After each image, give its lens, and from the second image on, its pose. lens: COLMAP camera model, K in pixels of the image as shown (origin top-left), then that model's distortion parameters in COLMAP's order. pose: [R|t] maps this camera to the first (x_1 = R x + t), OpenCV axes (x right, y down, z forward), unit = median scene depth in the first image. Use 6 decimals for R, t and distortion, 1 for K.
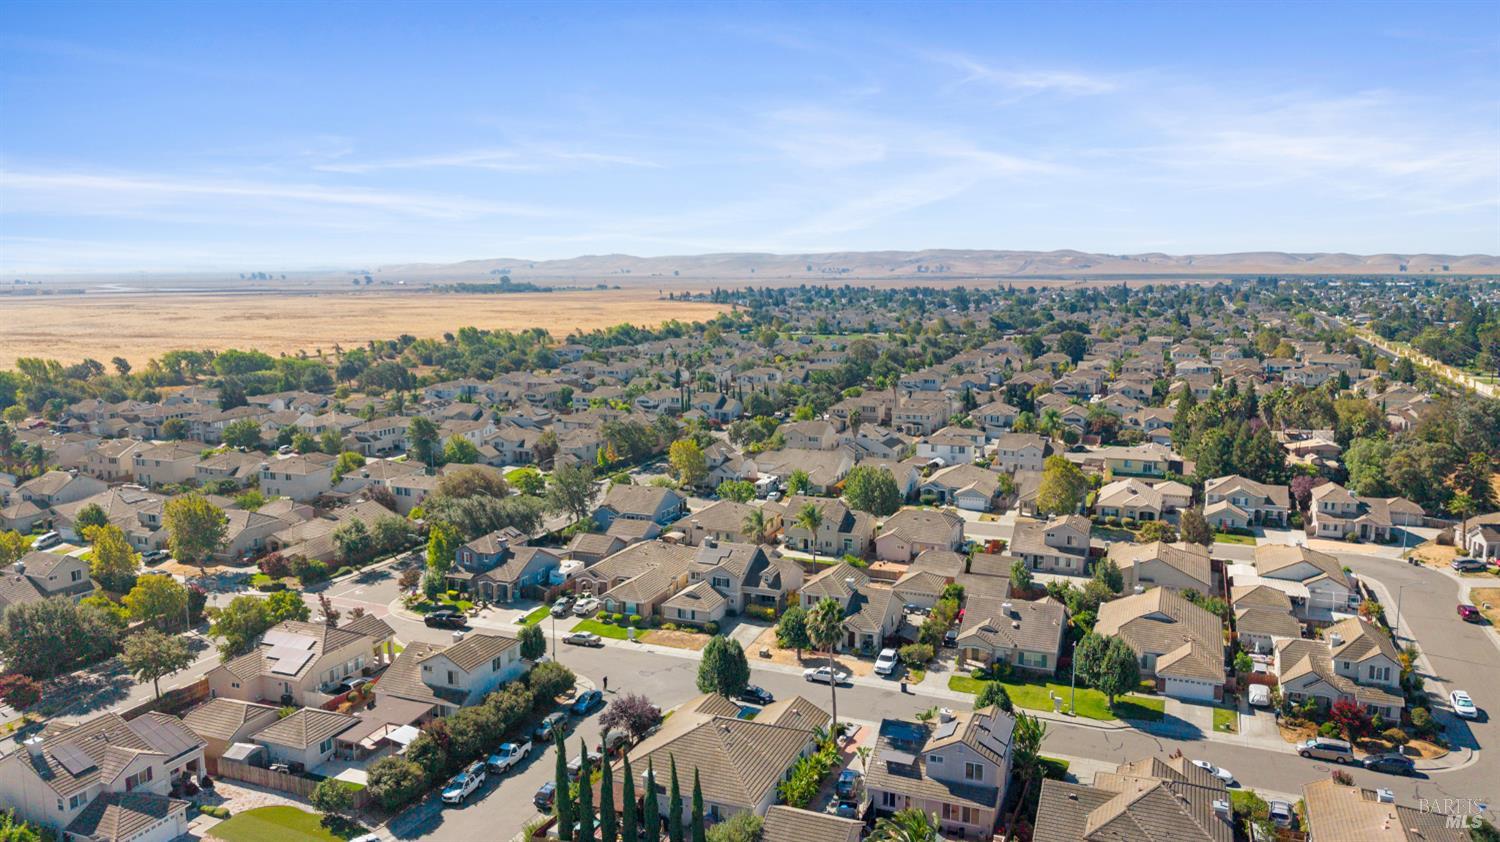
lens RADIAL K [[1072.3, 0, 745.3], [0, 1072.3, 421.6], [0, 0, 1]] dist [0.031331, -0.053485]
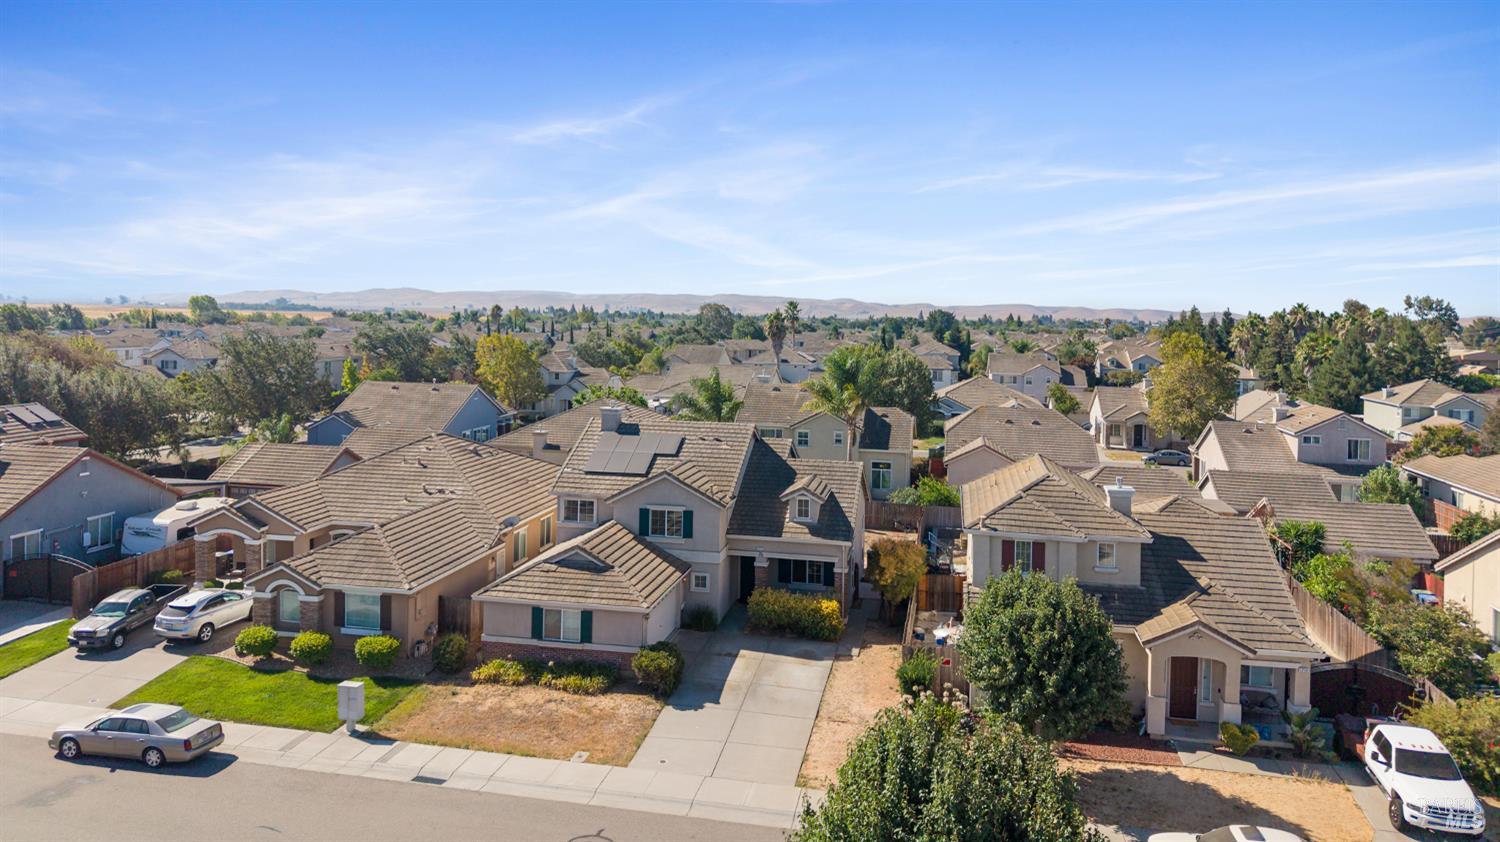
lens RADIAL K [[1043.7, 0, 753.1], [0, 1043.7, 307.0], [0, 0, 1]] dist [0.004068, -0.008159]
pose [[0.979439, 0.027579, 0.199847, -0.060800], [0.002323, 0.989005, -0.147865, 0.132242], [-0.201727, 0.145289, 0.968606, 0.683160]]
